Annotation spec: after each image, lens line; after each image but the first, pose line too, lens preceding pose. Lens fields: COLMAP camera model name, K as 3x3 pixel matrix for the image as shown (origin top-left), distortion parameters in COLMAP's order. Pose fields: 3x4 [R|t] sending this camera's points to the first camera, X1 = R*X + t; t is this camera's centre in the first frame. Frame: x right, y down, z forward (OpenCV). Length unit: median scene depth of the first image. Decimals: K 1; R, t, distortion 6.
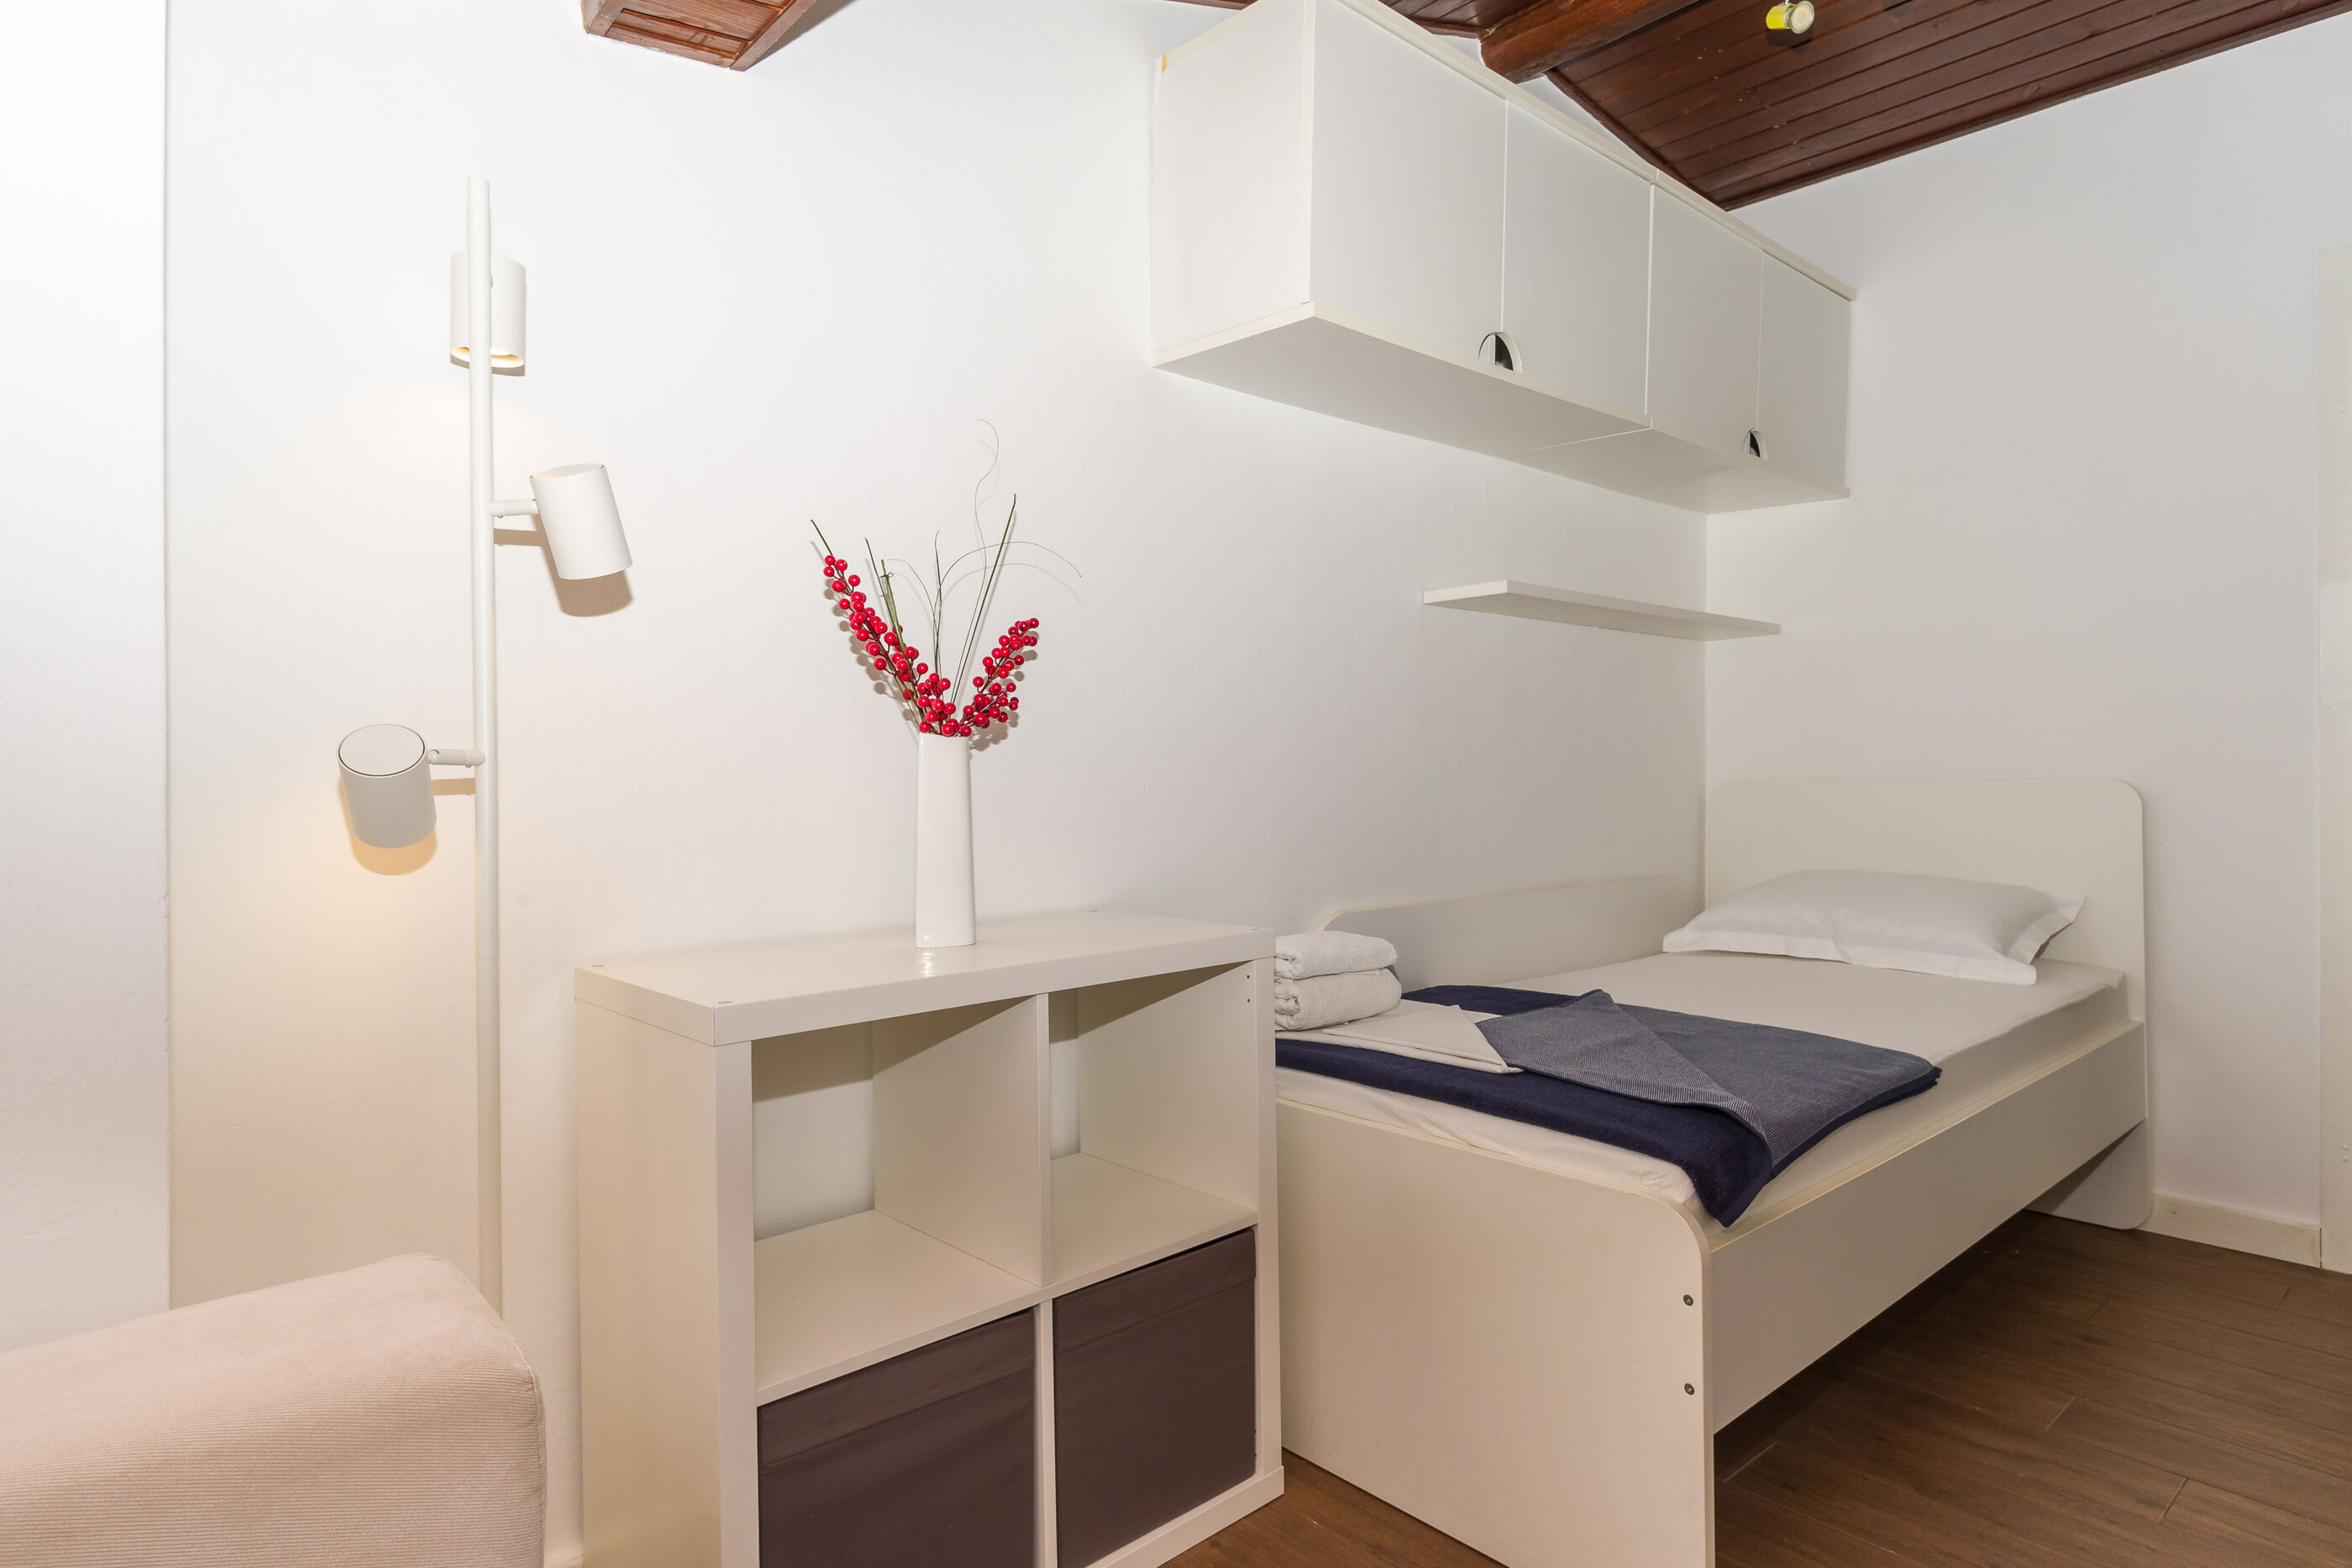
lens RADIAL K [[1291.9, 0, 1175.6], [0, 1291.9, 767.7], [0, 0, 1]] dist [0.000993, 0.002630]
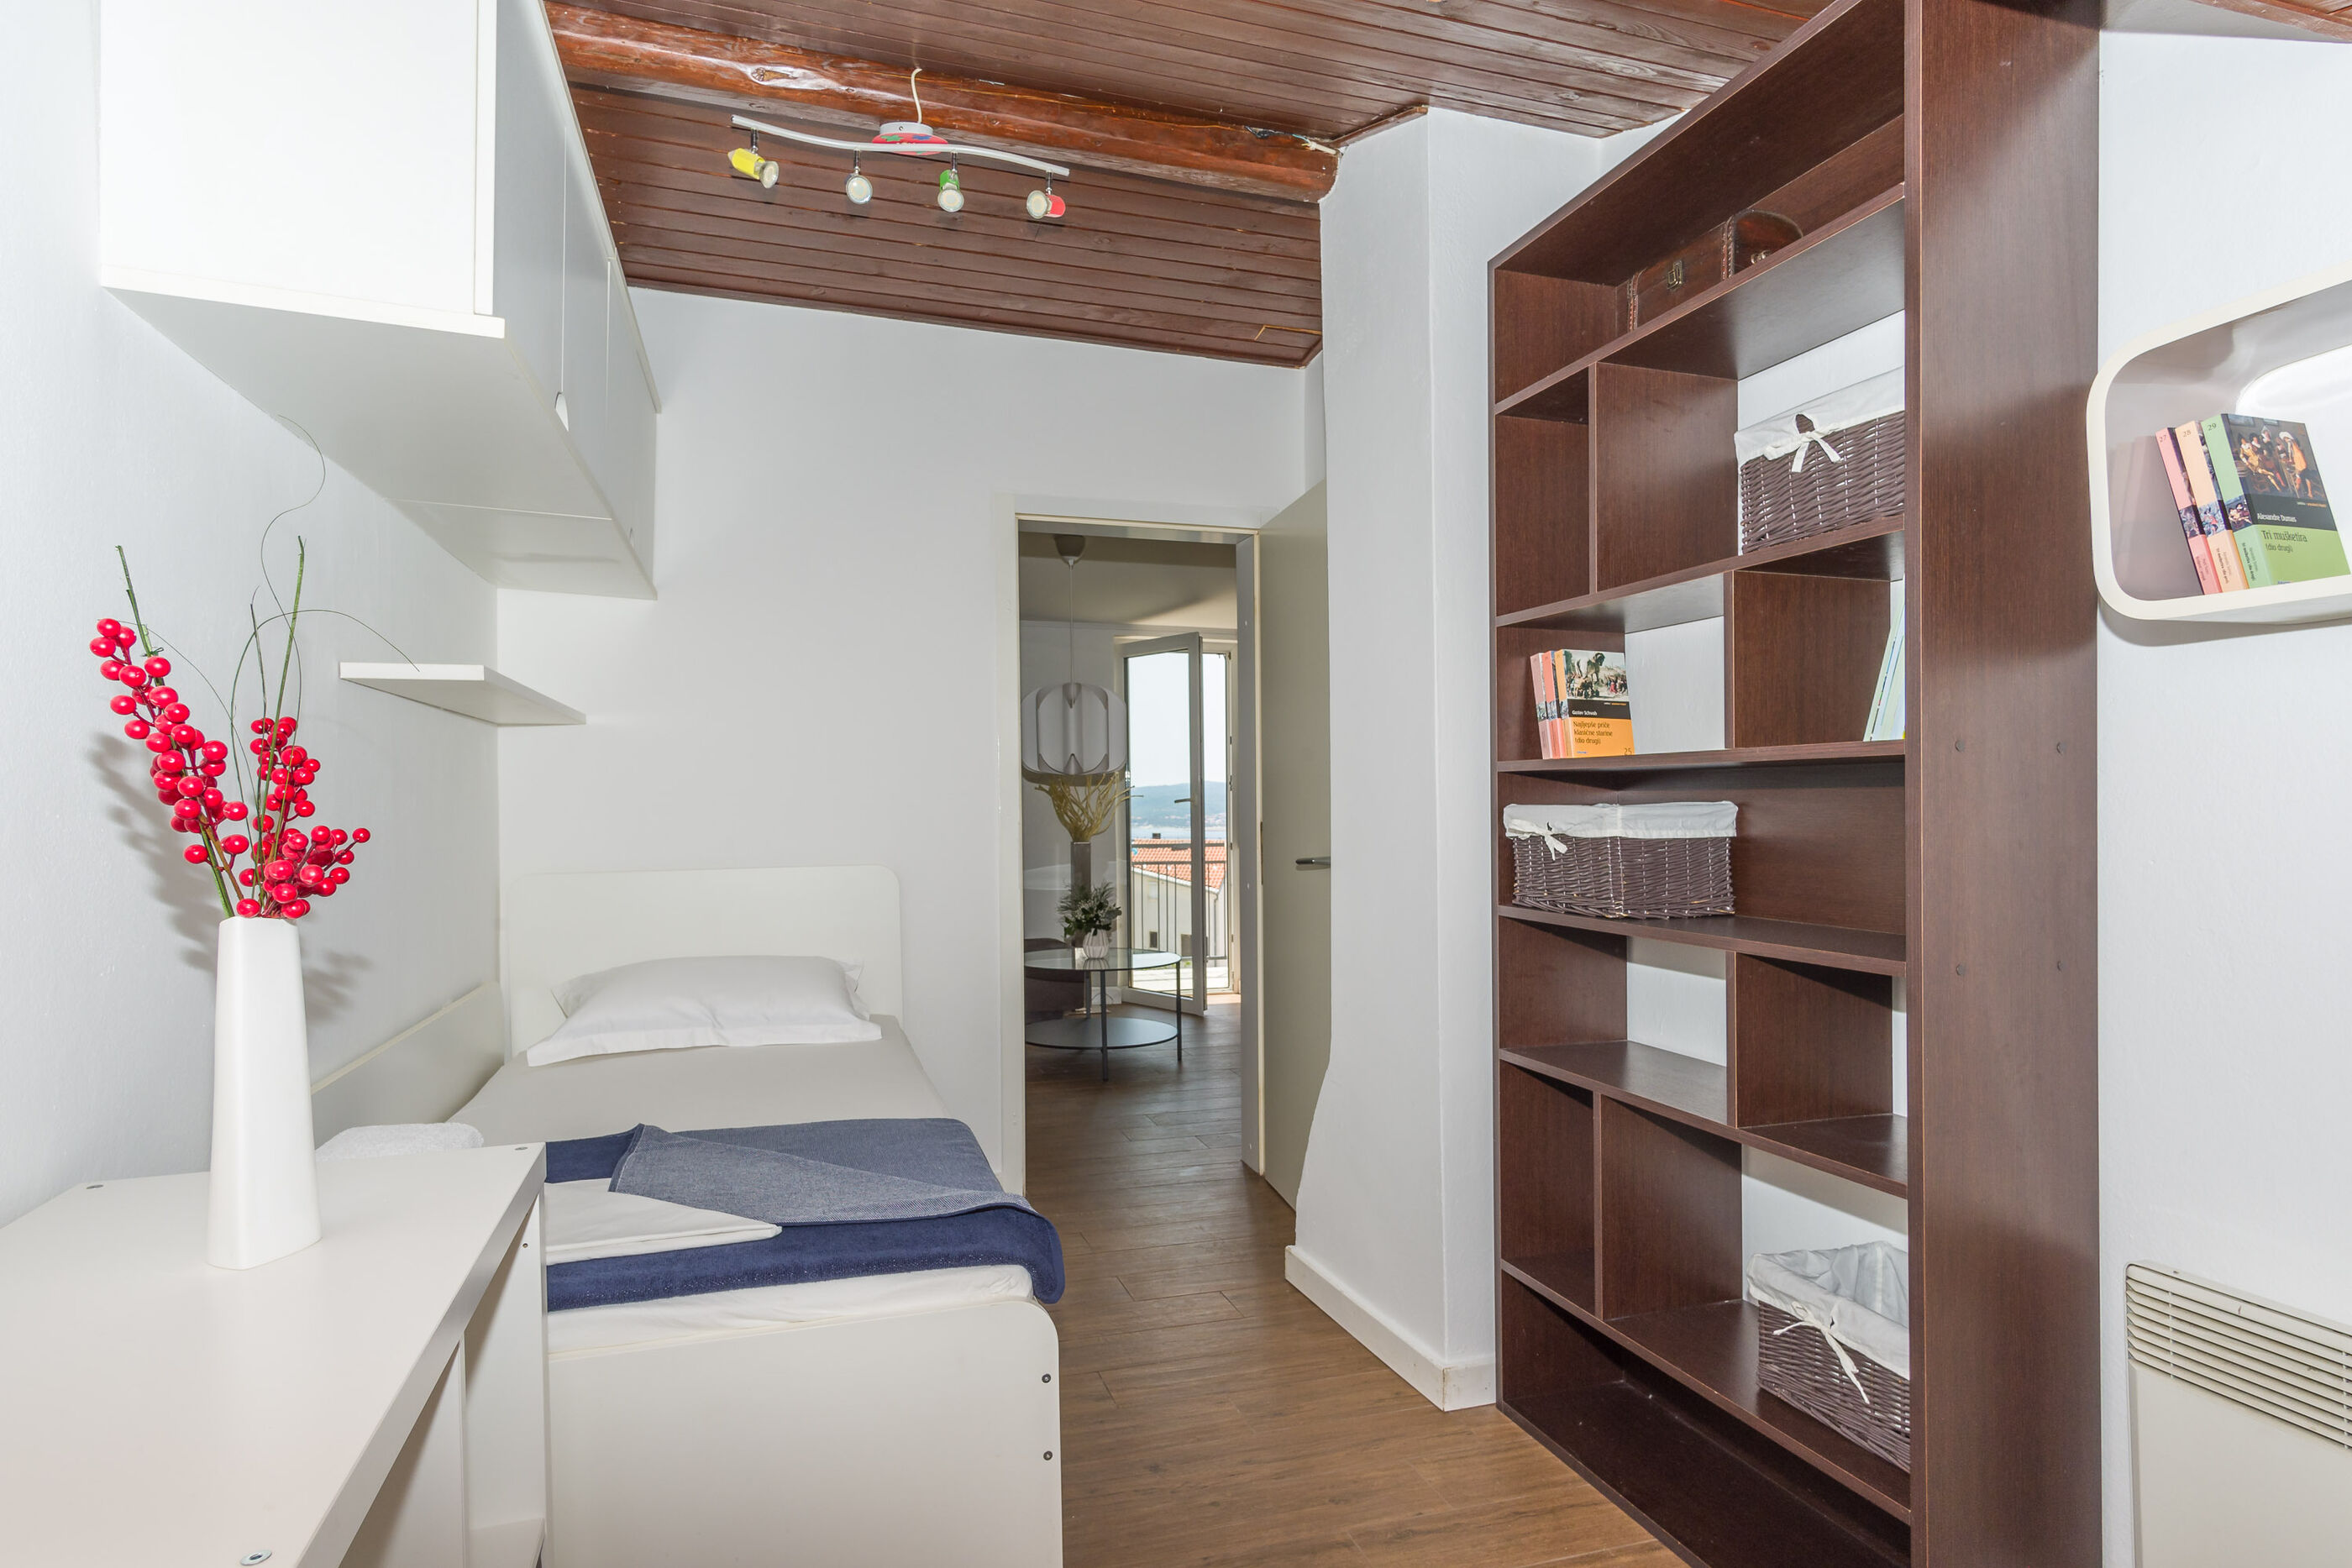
lens RADIAL K [[1291.9, 0, 1179.7], [0, 1291.9, 797.1], [0, 0, 1]] dist [0.000993, 0.002630]
pose [[0.393631, 0.003034, 0.919263, -0.368287], [0.001593, 0.999991, -0.003983, -0.058798], [-0.919267, 0.003032, 0.393623, 0.265140]]
